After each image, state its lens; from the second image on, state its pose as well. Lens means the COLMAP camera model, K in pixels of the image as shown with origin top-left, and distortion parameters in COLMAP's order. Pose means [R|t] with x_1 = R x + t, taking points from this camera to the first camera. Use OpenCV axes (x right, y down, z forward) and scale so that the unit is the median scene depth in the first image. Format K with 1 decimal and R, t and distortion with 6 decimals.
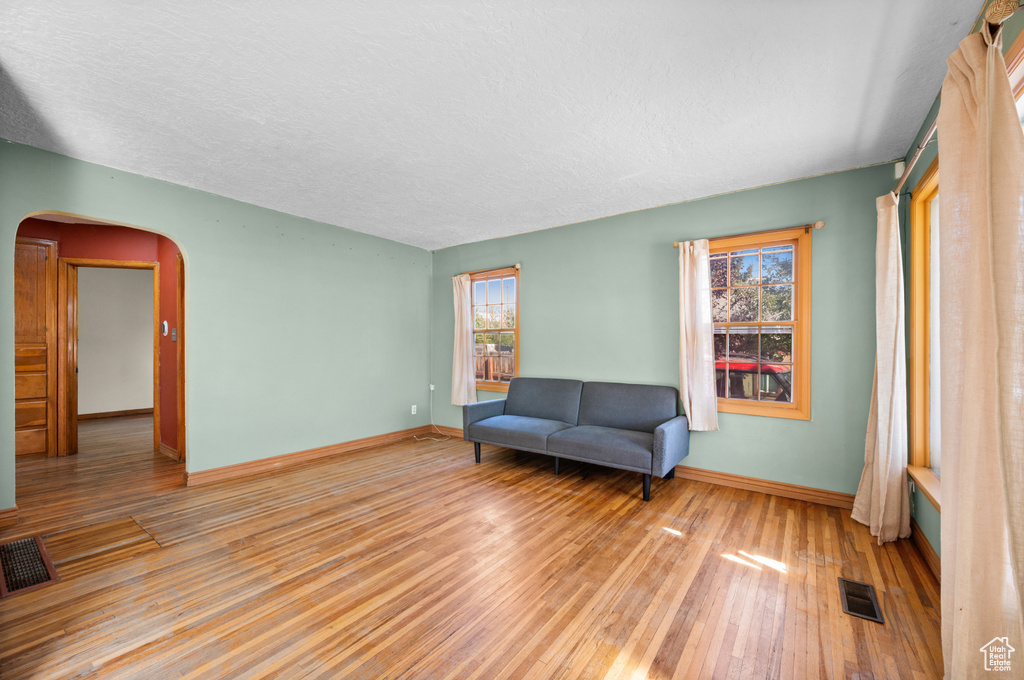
lens RADIAL K [[407.5, 0, 512.8], [0, 407.5, 343.3], [0, 0, 1]] dist [-0.003075, -0.000075]
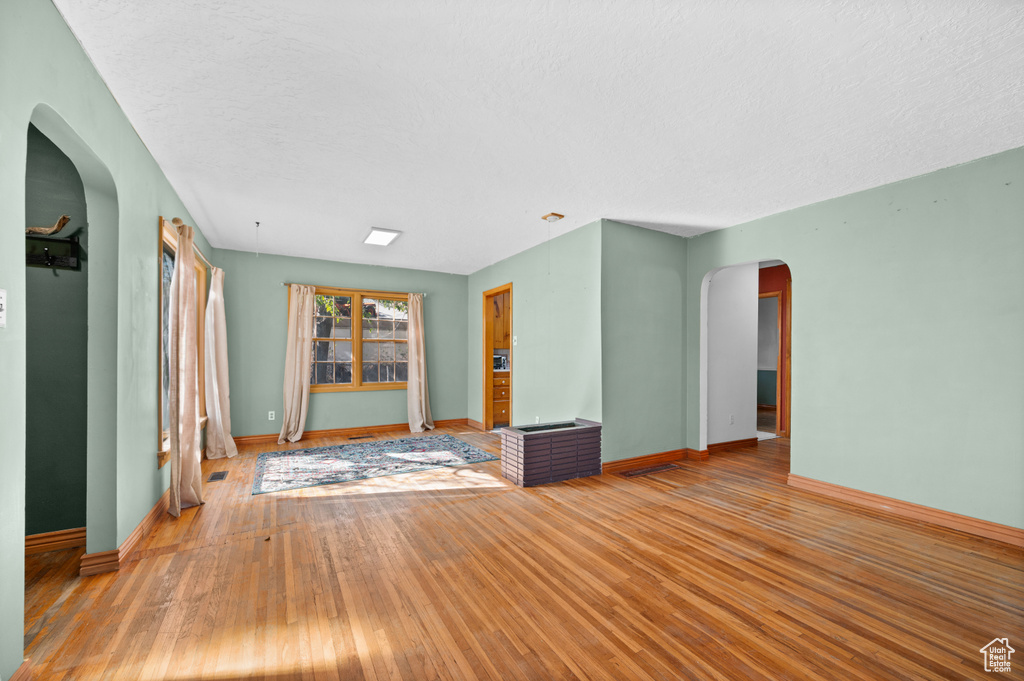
lens RADIAL K [[407.5, 0, 521.7], [0, 407.5, 352.1], [0, 0, 1]] dist [-0.003075, -0.000075]
pose [[-0.394139, -0.008838, -0.919008, 0.651728], [-0.002774, 0.999961, -0.008427, 0.009463], [0.919047, -0.000772, -0.394148, 1.026600]]
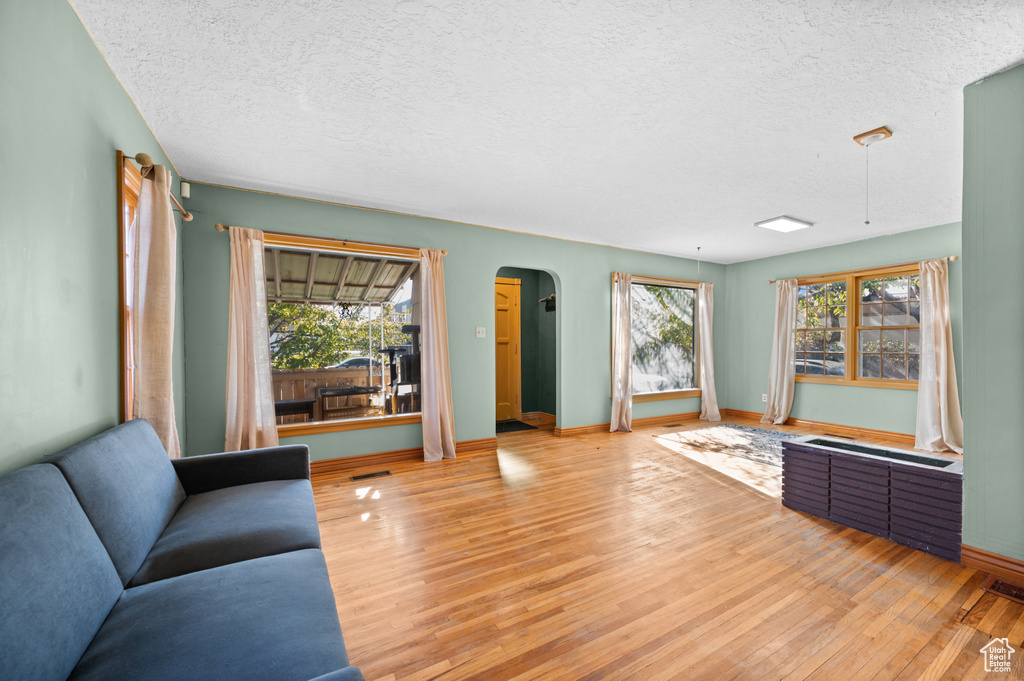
lens RADIAL K [[407.5, 0, 515.0], [0, 407.5, 345.6], [0, 0, 1]] dist [-0.003075, -0.000075]
pose [[-0.913301, 0.000411, 0.407284, -0.402658], [0.000123, 1.000000, -0.000734, 0.012681], [-0.407284, -0.000620, -0.913301, 1.826826]]
